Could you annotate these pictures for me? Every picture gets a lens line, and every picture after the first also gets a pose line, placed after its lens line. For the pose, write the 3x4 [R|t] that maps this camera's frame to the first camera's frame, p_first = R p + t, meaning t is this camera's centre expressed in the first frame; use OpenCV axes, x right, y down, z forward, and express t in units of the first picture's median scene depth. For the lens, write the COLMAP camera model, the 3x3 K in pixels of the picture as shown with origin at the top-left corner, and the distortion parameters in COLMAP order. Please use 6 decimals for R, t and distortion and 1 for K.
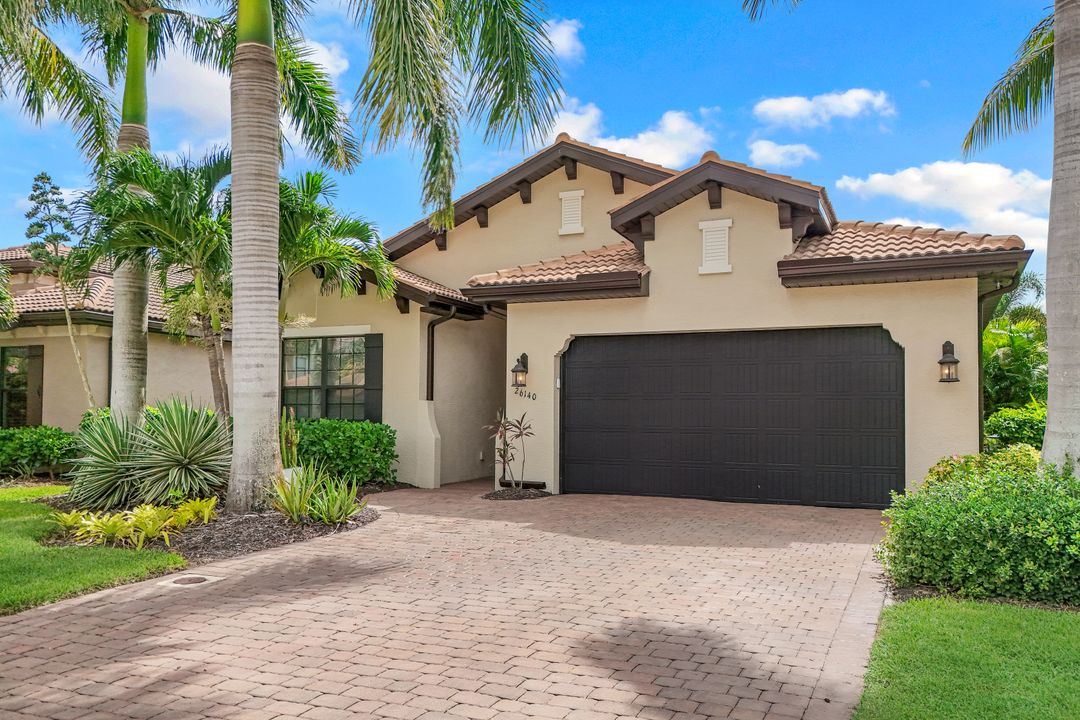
lens RADIAL K [[890.4, 0, 489.4], [0, 890.4, 397.2], [0, 0, 1]] dist [0.051632, -0.025163]
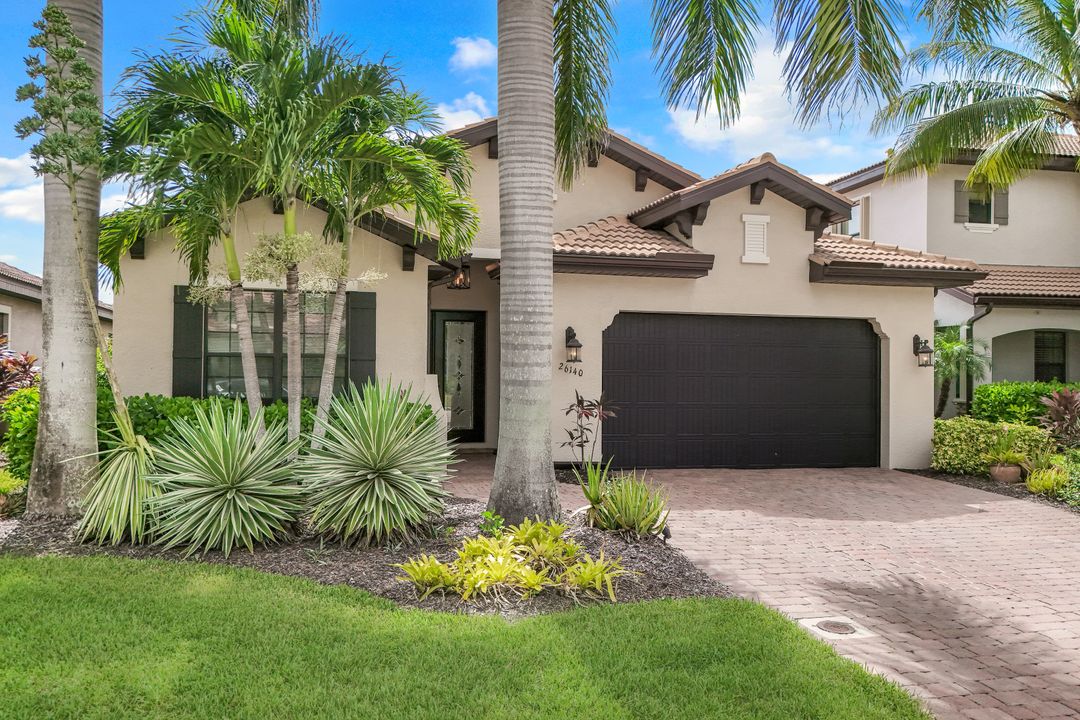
lens RADIAL K [[890.4, 0, 510.3], [0, 890.4, 361.2], [0, 0, 1]] dist [0.051632, -0.025163]
pose [[0.757297, 0.004888, 0.653052, -0.700415], [-0.021640, 0.999611, 0.017612, -0.031297], [-0.652712, -0.027469, 0.757108, 0.364316]]
